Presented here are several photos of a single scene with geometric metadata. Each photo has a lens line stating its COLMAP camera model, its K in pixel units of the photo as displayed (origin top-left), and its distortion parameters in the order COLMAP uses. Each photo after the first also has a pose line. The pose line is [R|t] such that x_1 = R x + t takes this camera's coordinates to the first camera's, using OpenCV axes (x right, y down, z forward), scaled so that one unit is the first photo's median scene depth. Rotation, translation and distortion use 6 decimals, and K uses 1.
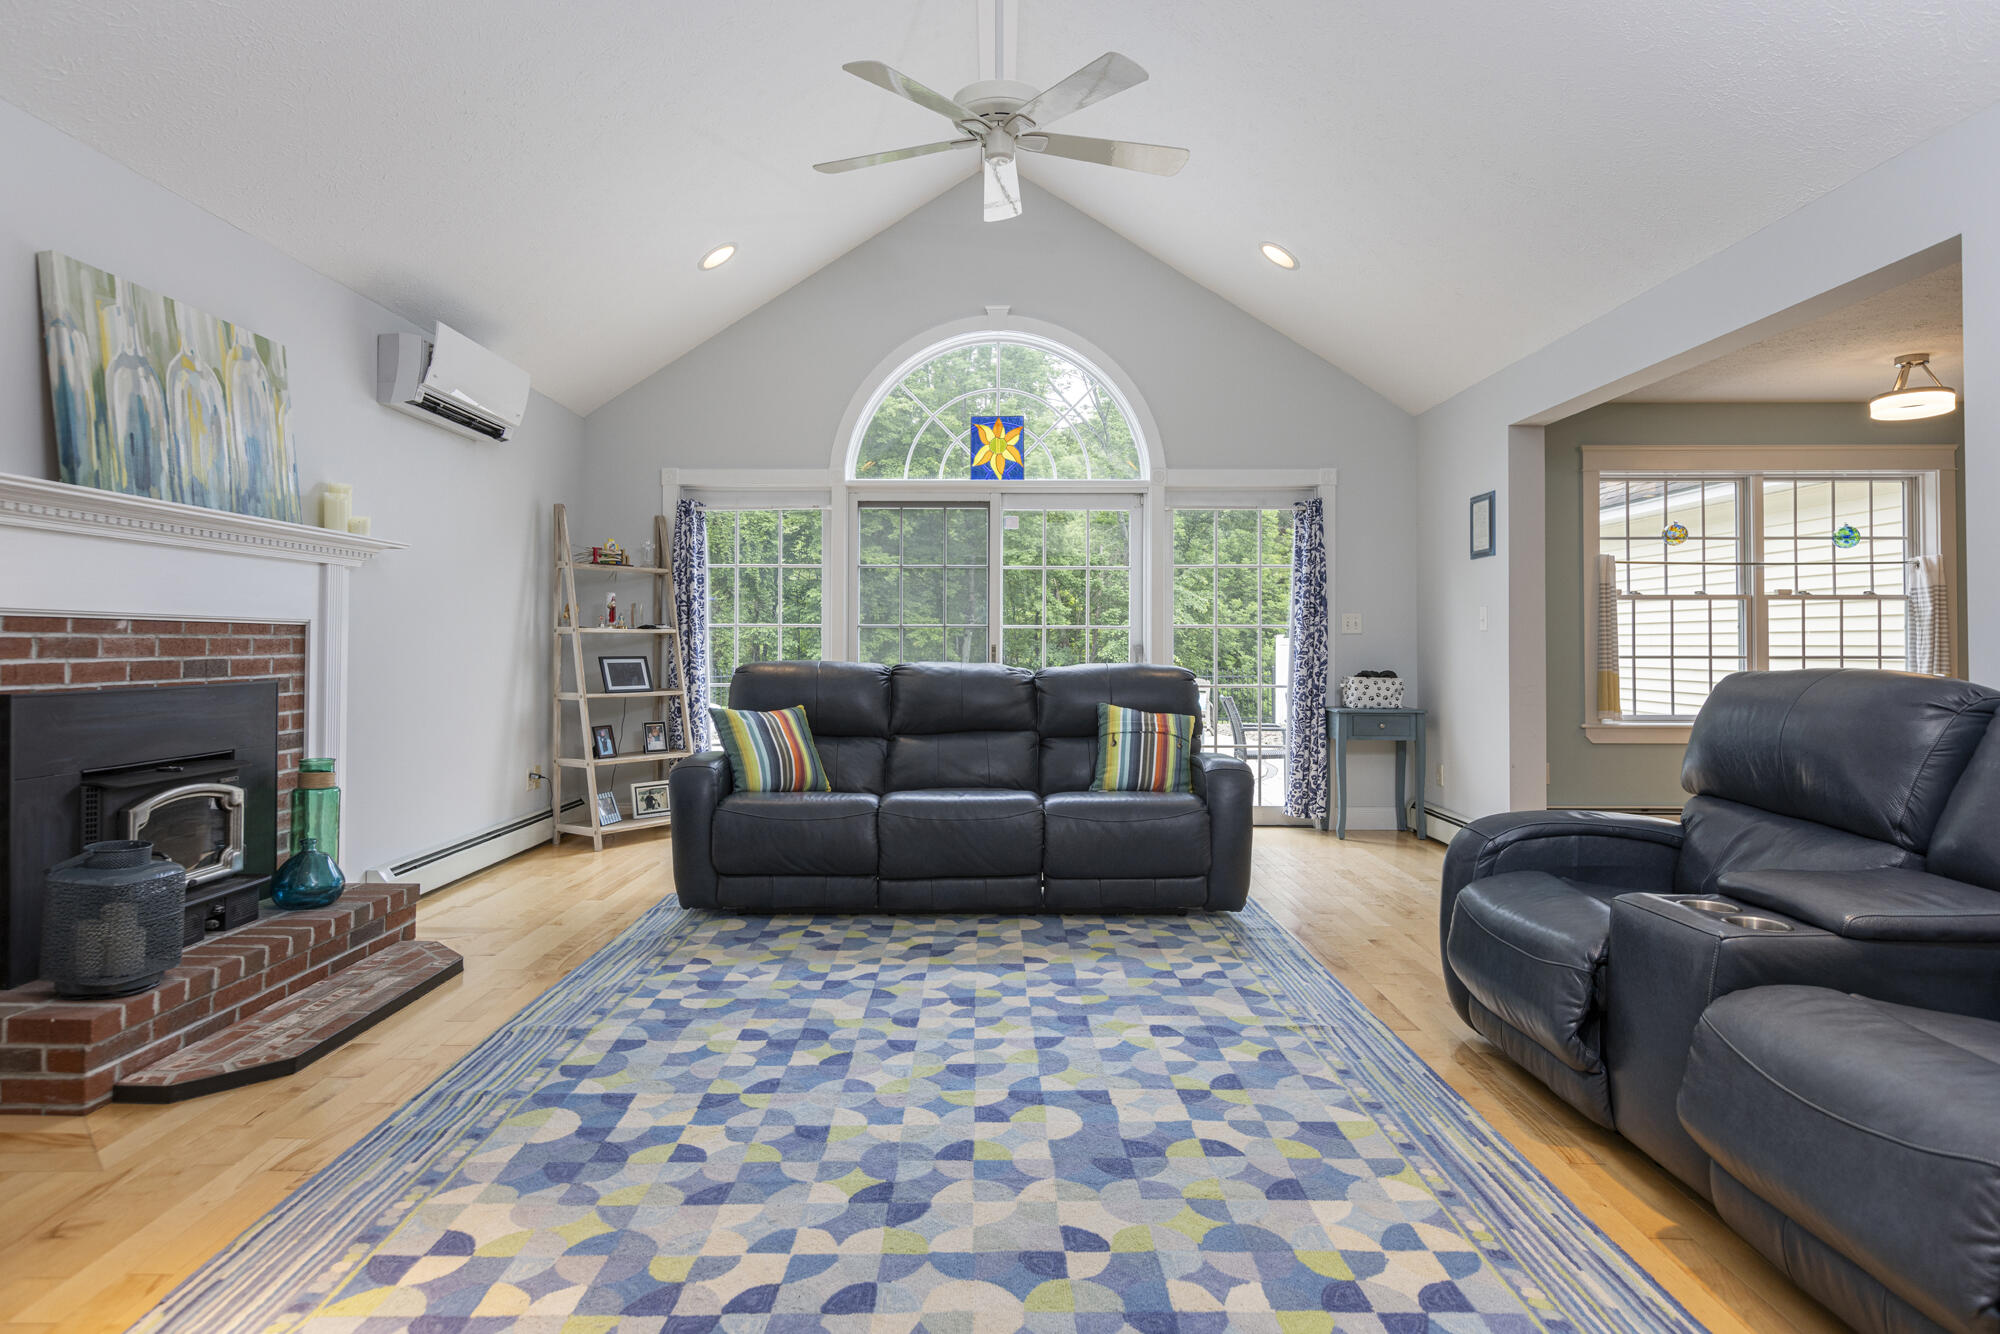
lens RADIAL K [[1081.3, 0, 984.8], [0, 1081.3, 637.7], [0, 0, 1]] dist [-0.002768, -0.000478]
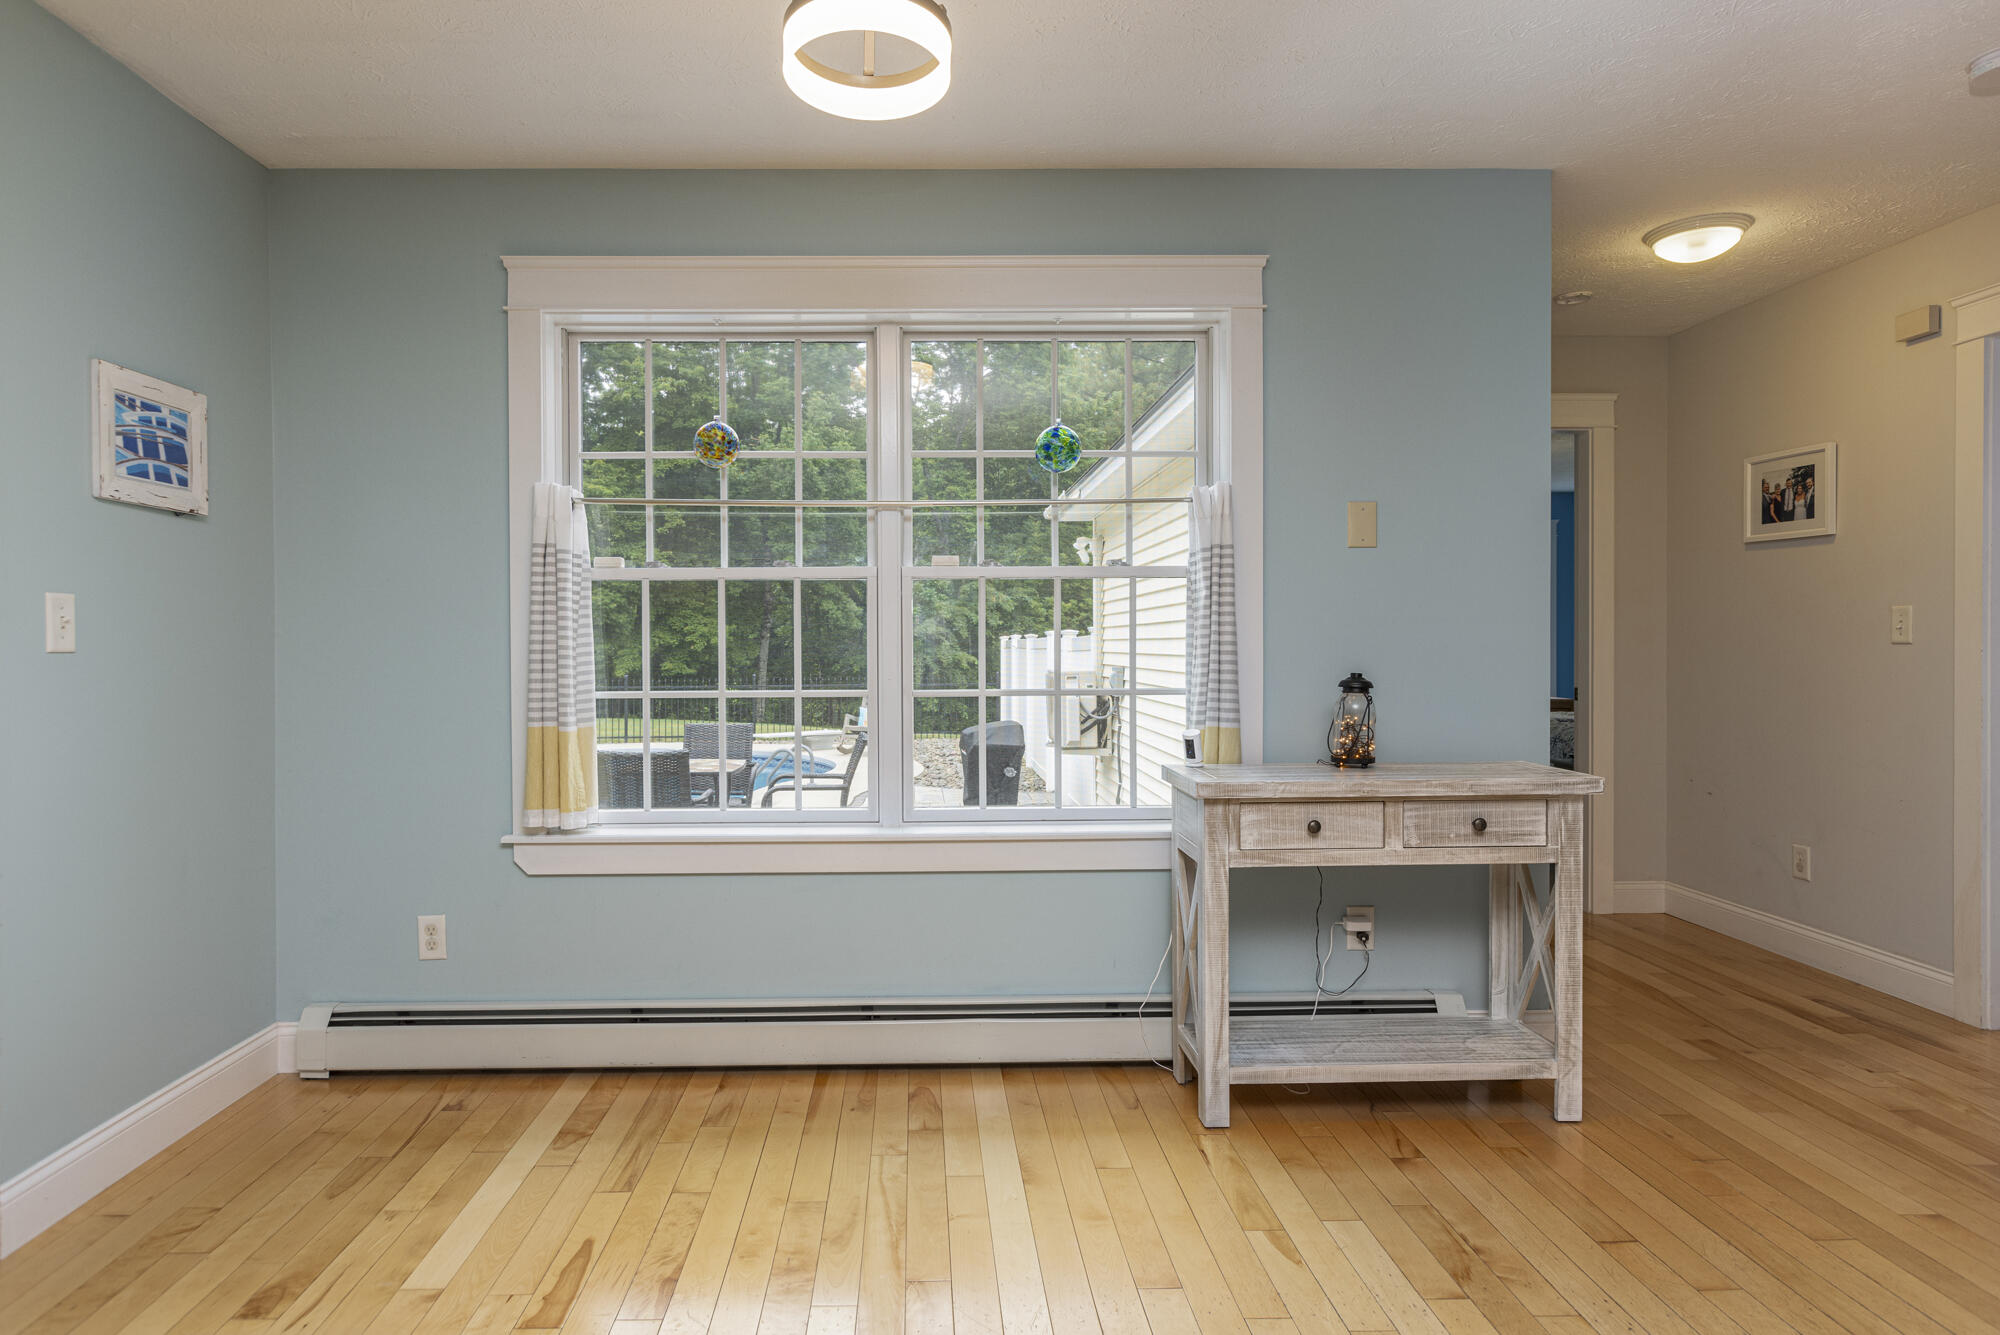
lens RADIAL K [[1066.1, 0, 983.0], [0, 1066.1, 664.5], [0, 0, 1]] dist [0.003637, -0.005369]
pose [[0.997891, -0.005503, 0.064678, 0.680672], [0.003932, 0.999695, 0.024392, -0.006469], [-0.064793, -0.024086, 0.997608, 0.467600]]
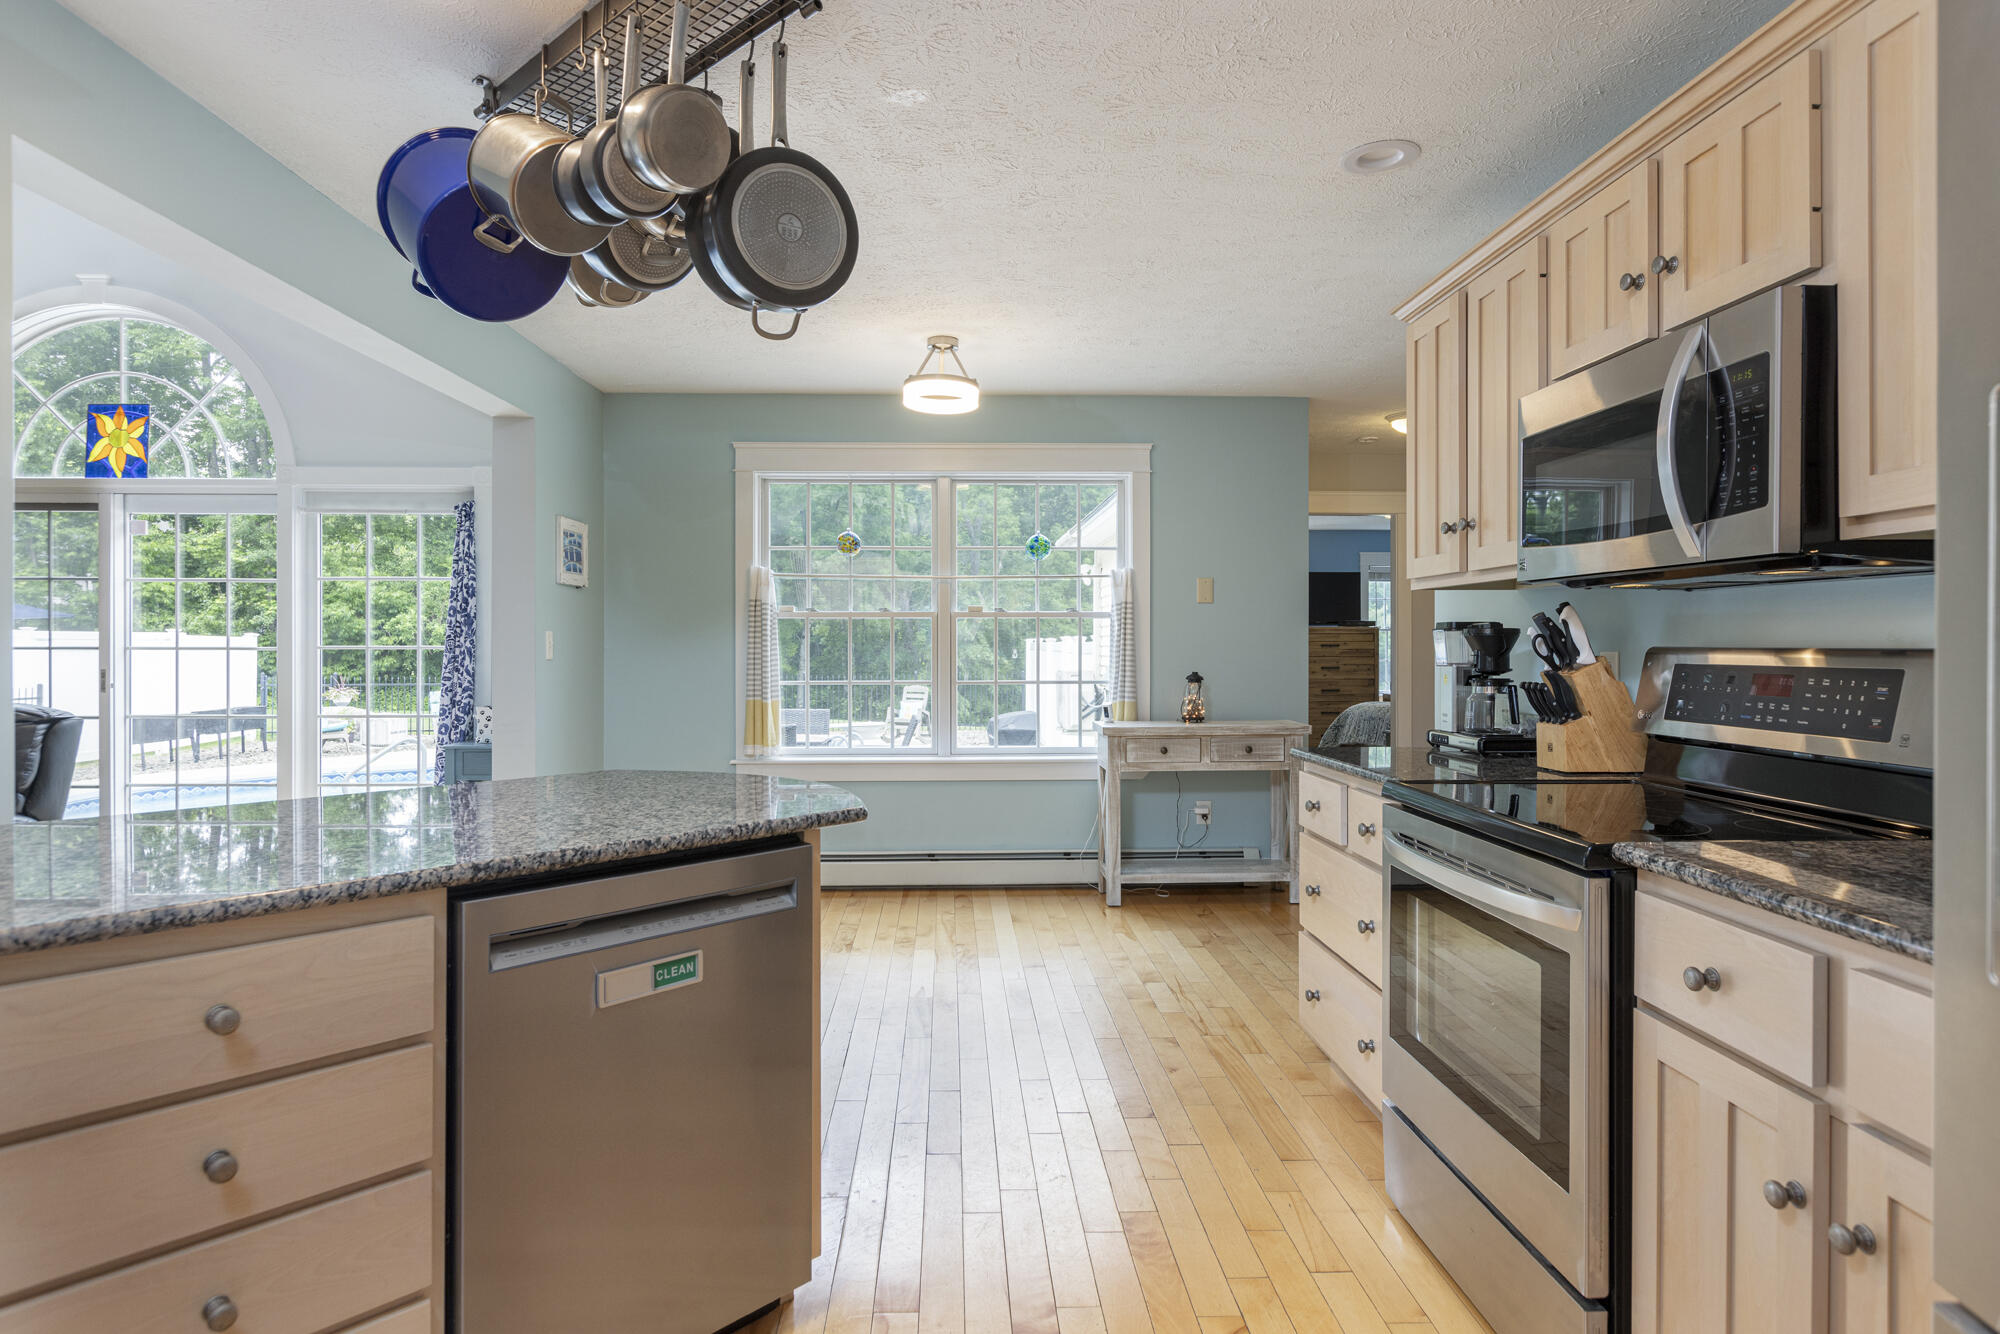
lens RADIAL K [[1066.1, 0, 1010.3], [0, 1066.1, 649.5], [0, 0, 1]] dist [0.003637, -0.005369]
pose [[0.998262, -0.001873, 0.058896, 0.672721], [0.001305, 0.999952, 0.009672, -0.016283], [-0.058911, -0.009578, 0.998217, 0.107656]]
